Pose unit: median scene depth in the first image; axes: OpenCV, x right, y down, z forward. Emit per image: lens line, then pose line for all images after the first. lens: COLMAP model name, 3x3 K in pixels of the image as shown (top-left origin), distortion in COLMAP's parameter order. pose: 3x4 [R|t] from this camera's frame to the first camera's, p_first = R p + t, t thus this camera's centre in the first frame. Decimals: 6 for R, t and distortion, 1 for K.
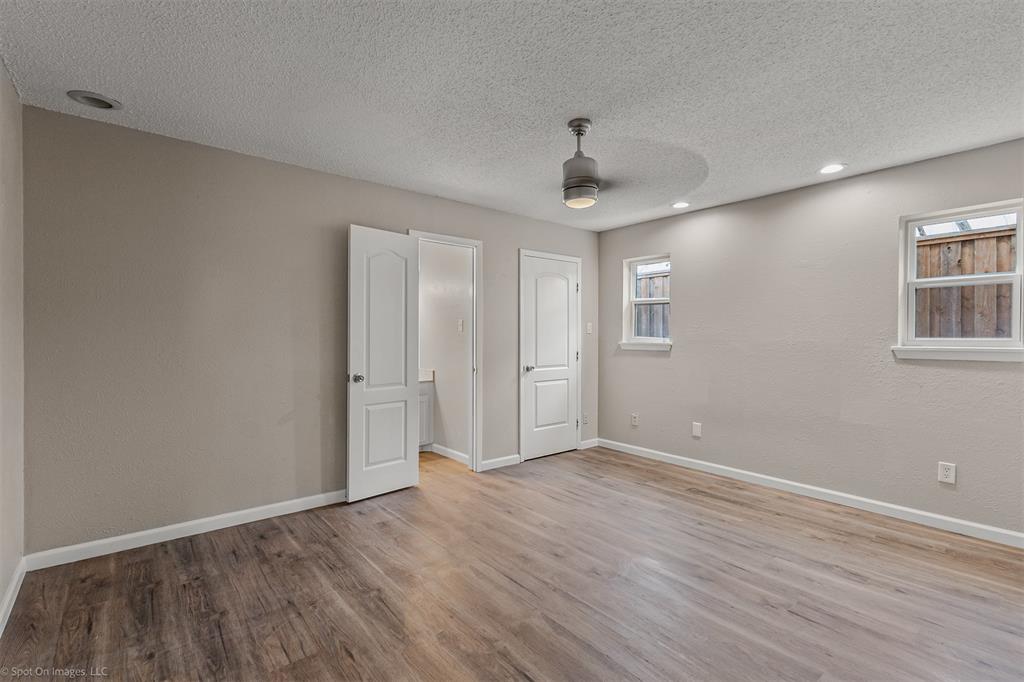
lens RADIAL K [[476.3, 0, 512.0], [0, 476.3, 339.2], [0, 0, 1]] dist [0.000540, 0.000104]
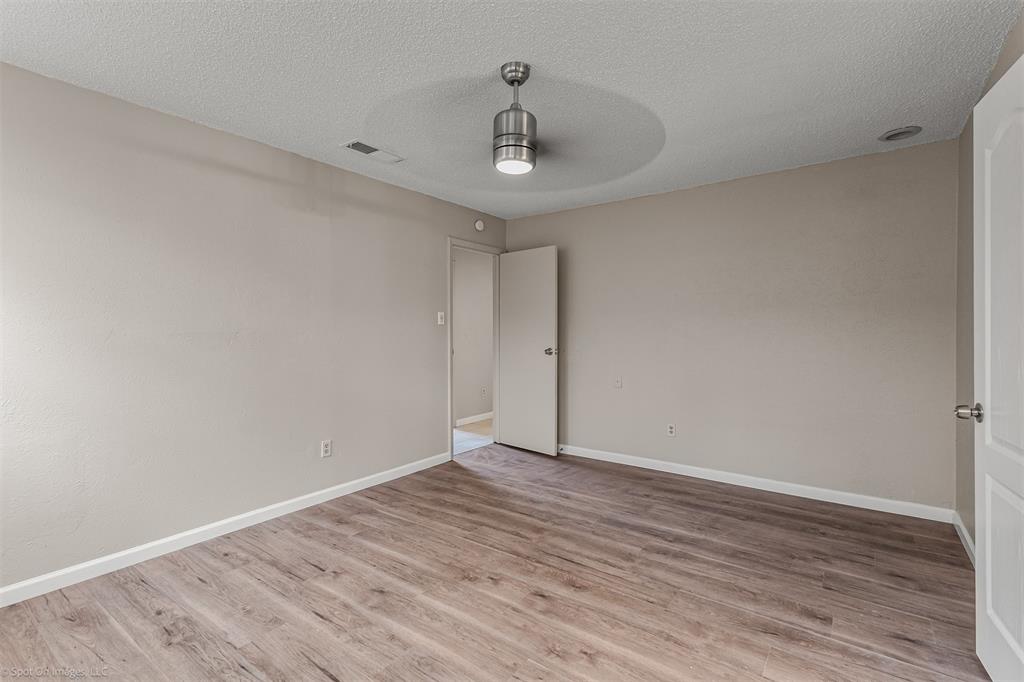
lens RADIAL K [[476.3, 0, 512.5], [0, 476.3, 336.8], [0, 0, 1]] dist [0.000540, 0.000104]
pose [[-0.969057, 0.002792, -0.246819, 0.368502], [-0.000659, 0.999903, 0.013898, -0.003715], [0.246834, 0.013631, -0.968962, 1.903807]]
